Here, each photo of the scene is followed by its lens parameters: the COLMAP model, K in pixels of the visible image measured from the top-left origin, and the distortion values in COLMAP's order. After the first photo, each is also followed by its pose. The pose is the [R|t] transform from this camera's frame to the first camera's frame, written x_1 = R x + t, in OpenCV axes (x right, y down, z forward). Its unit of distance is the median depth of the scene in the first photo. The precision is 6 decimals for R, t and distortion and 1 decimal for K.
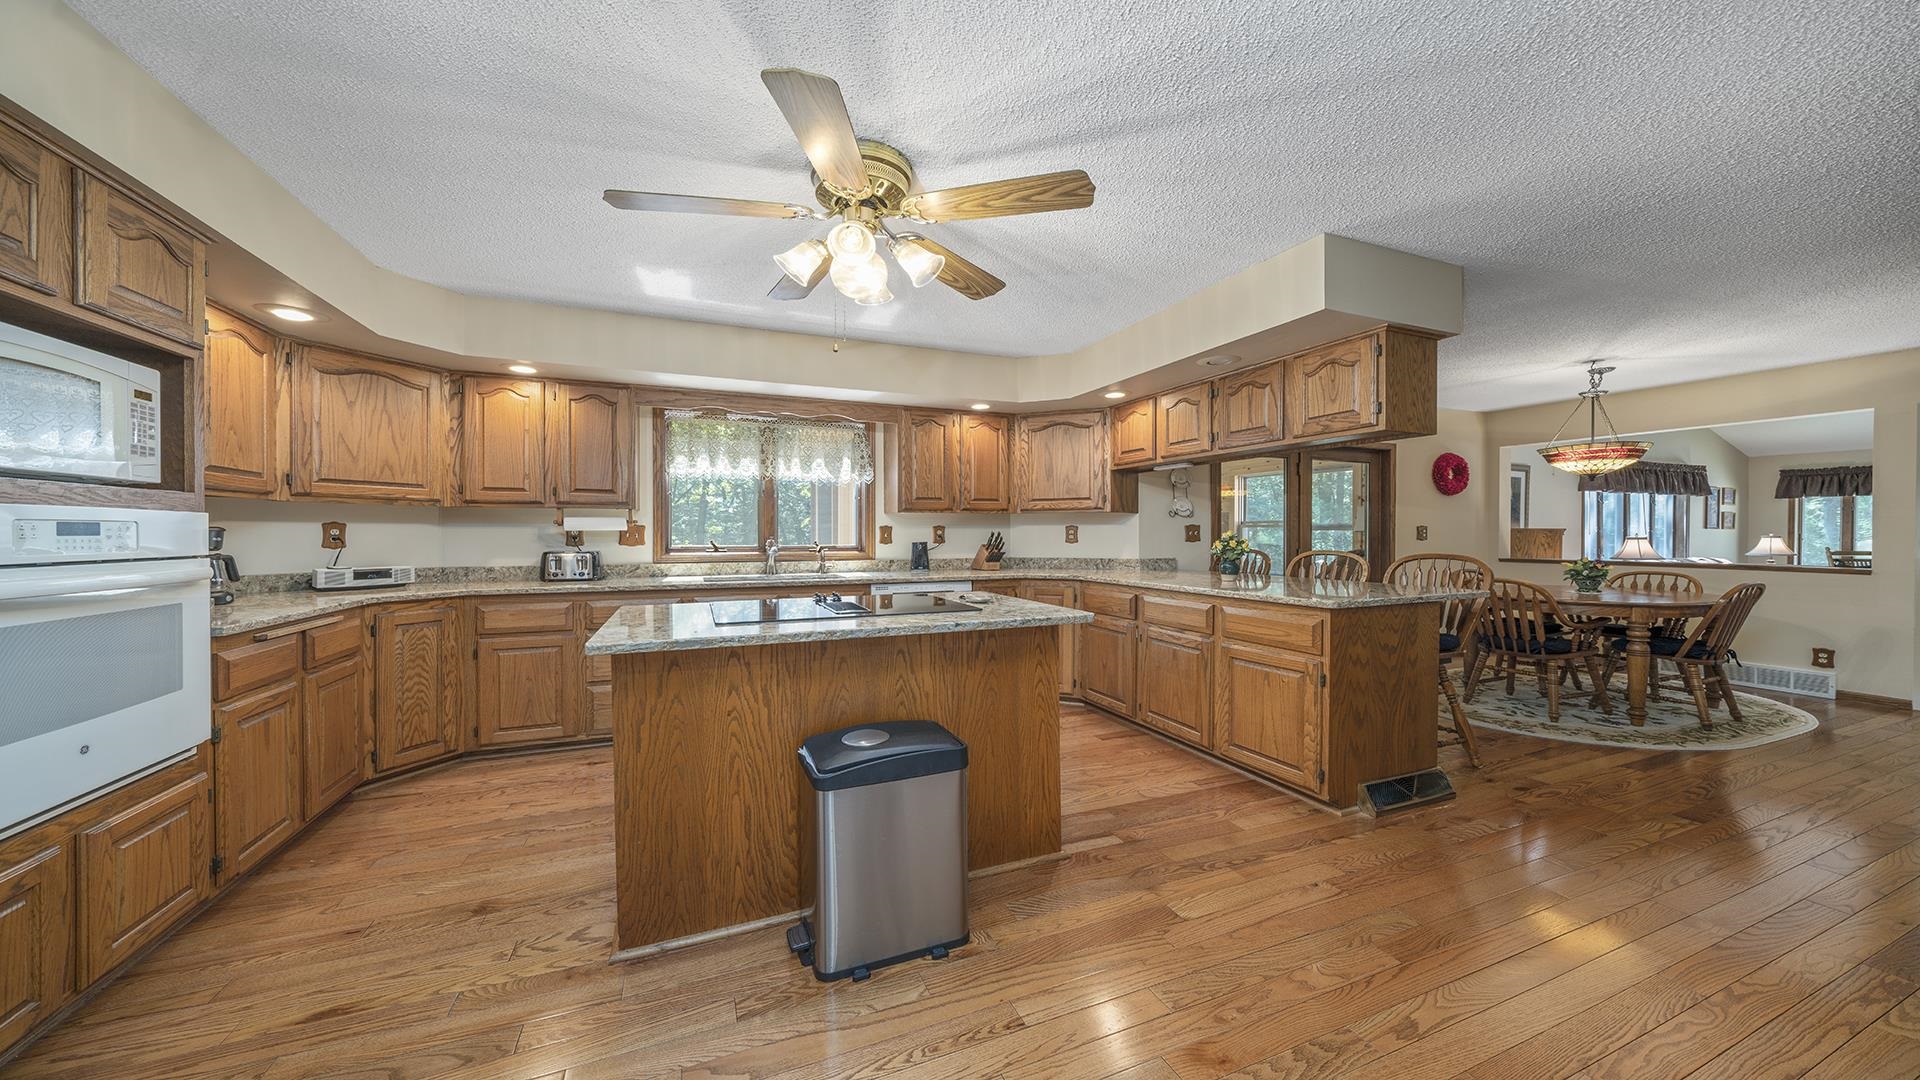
lens RADIAL K [[655.2, 0, 956.1], [0, 655.2, 539.2], [0, 0, 1]] dist [-0.003261, -0.000151]
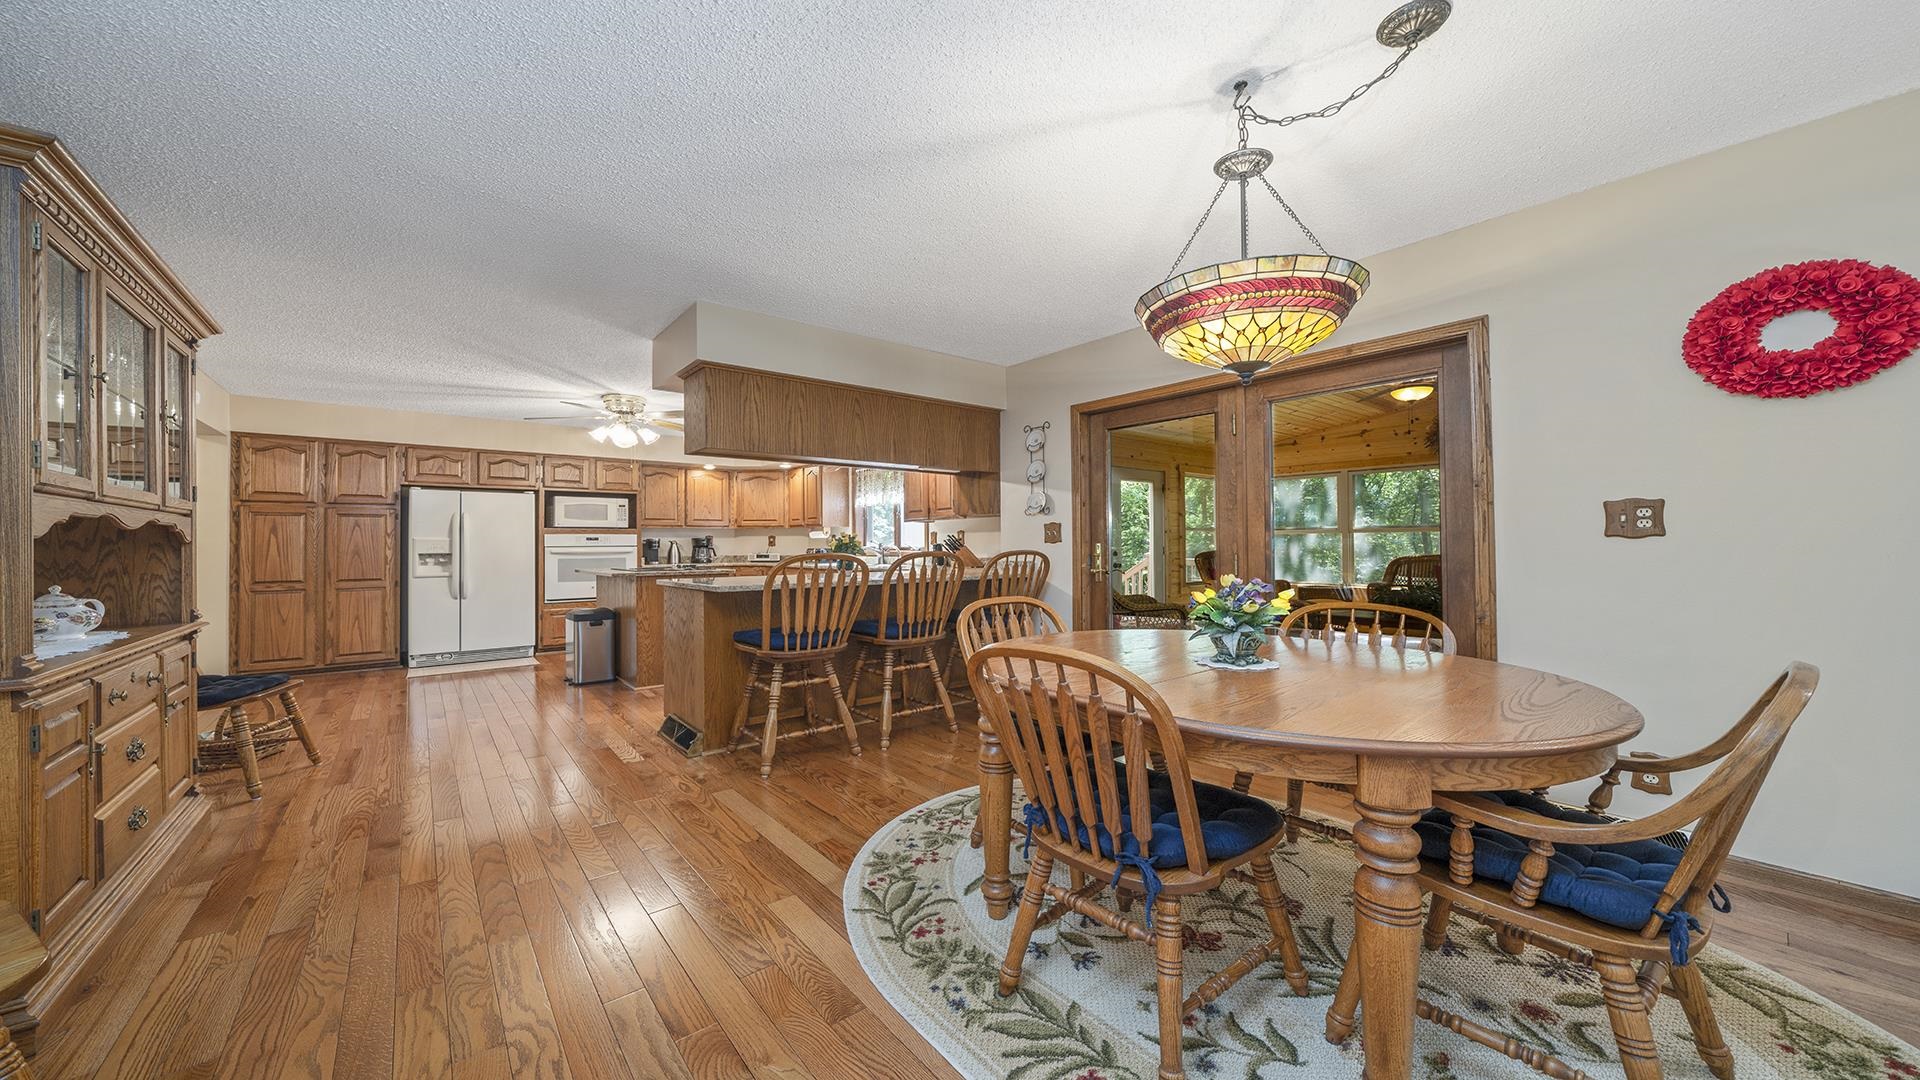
lens RADIAL K [[655.2, 0, 951.4], [0, 655.2, 538.9], [0, 0, 1]] dist [-0.003261, -0.000151]
pose [[0.289188, -0.011838, -0.957199, 1.597957], [-0.001302, 0.999918, -0.012760, 0.016470], [0.957271, 0.004936, 0.289149, 0.880642]]
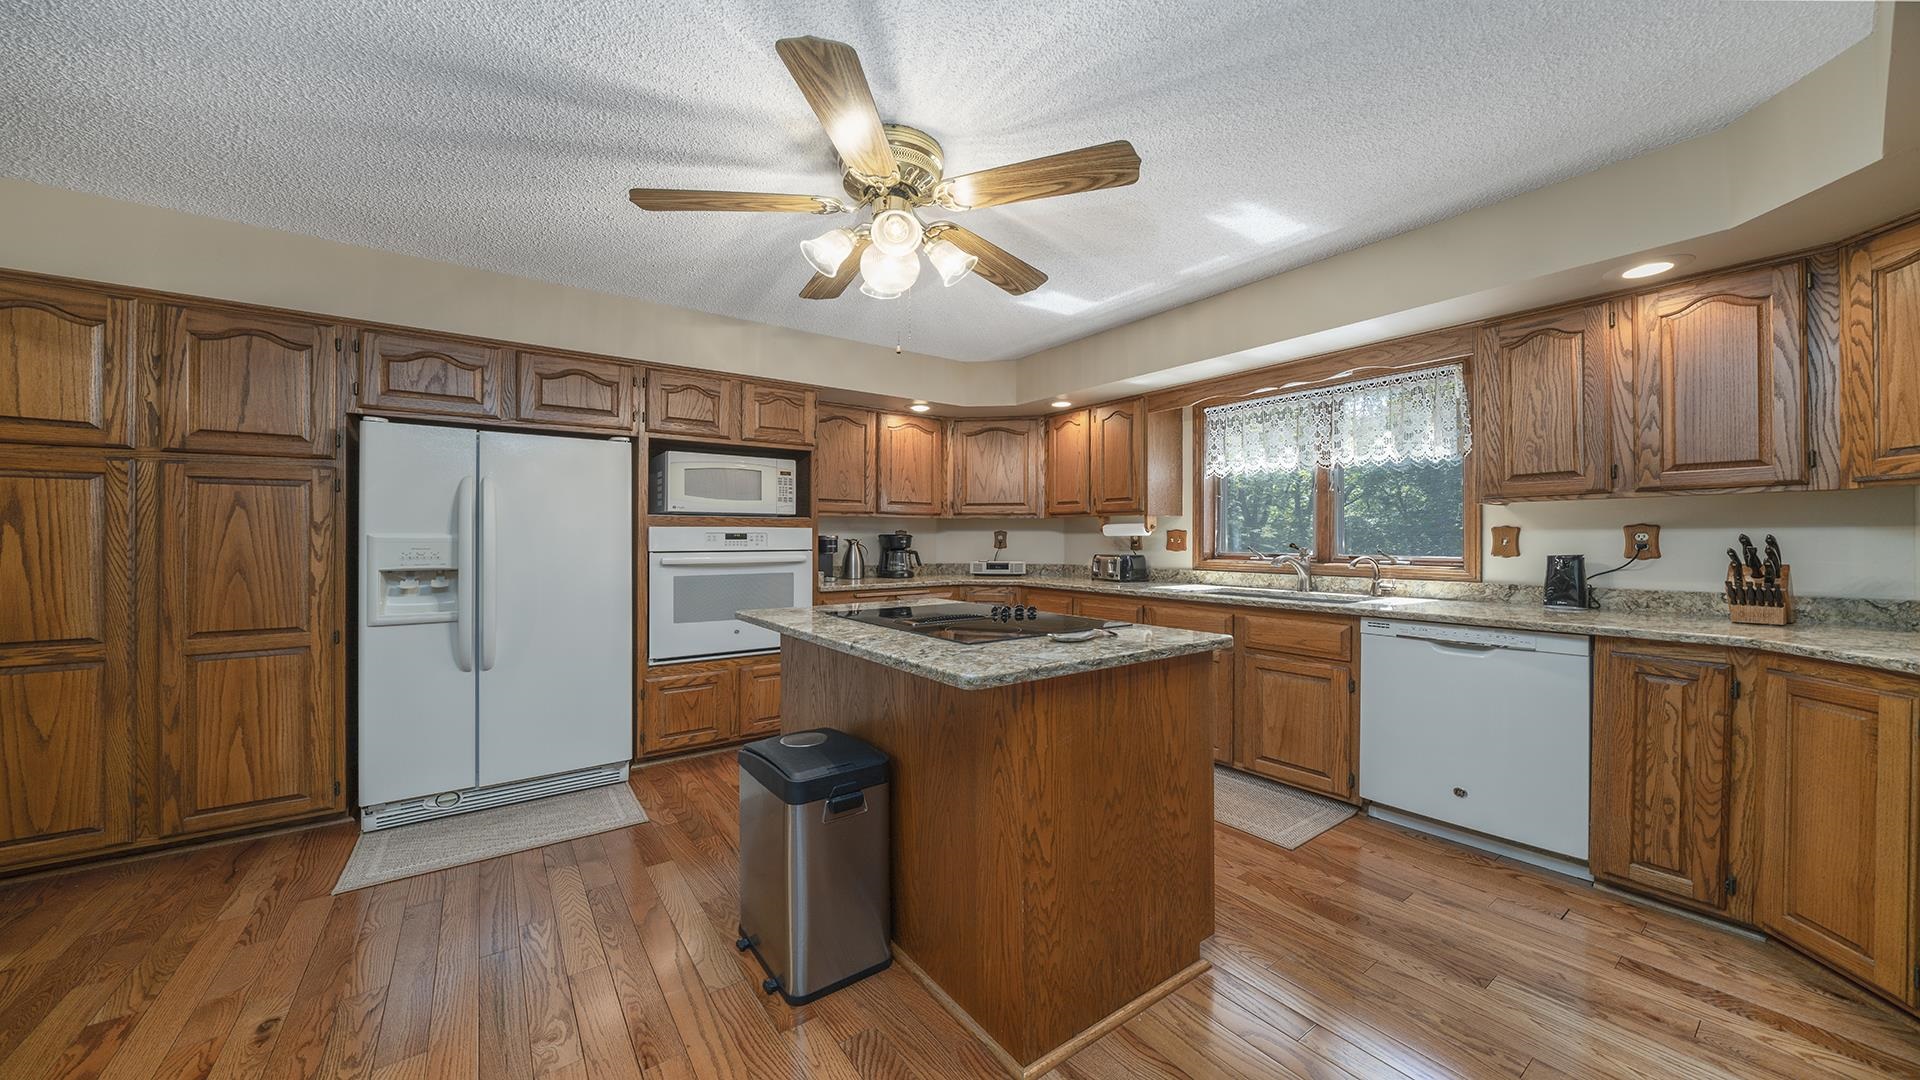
lens RADIAL K [[655.2, 0, 957.7], [0, 655.2, 539.1], [0, 0, 1]] dist [-0.003261, -0.000151]
pose [[0.232661, 0.001519, -0.972557, 0.475896], [-0.009143, 0.999958, -0.000625, -0.005347], [0.972515, 0.009038, 0.232666, 0.519025]]
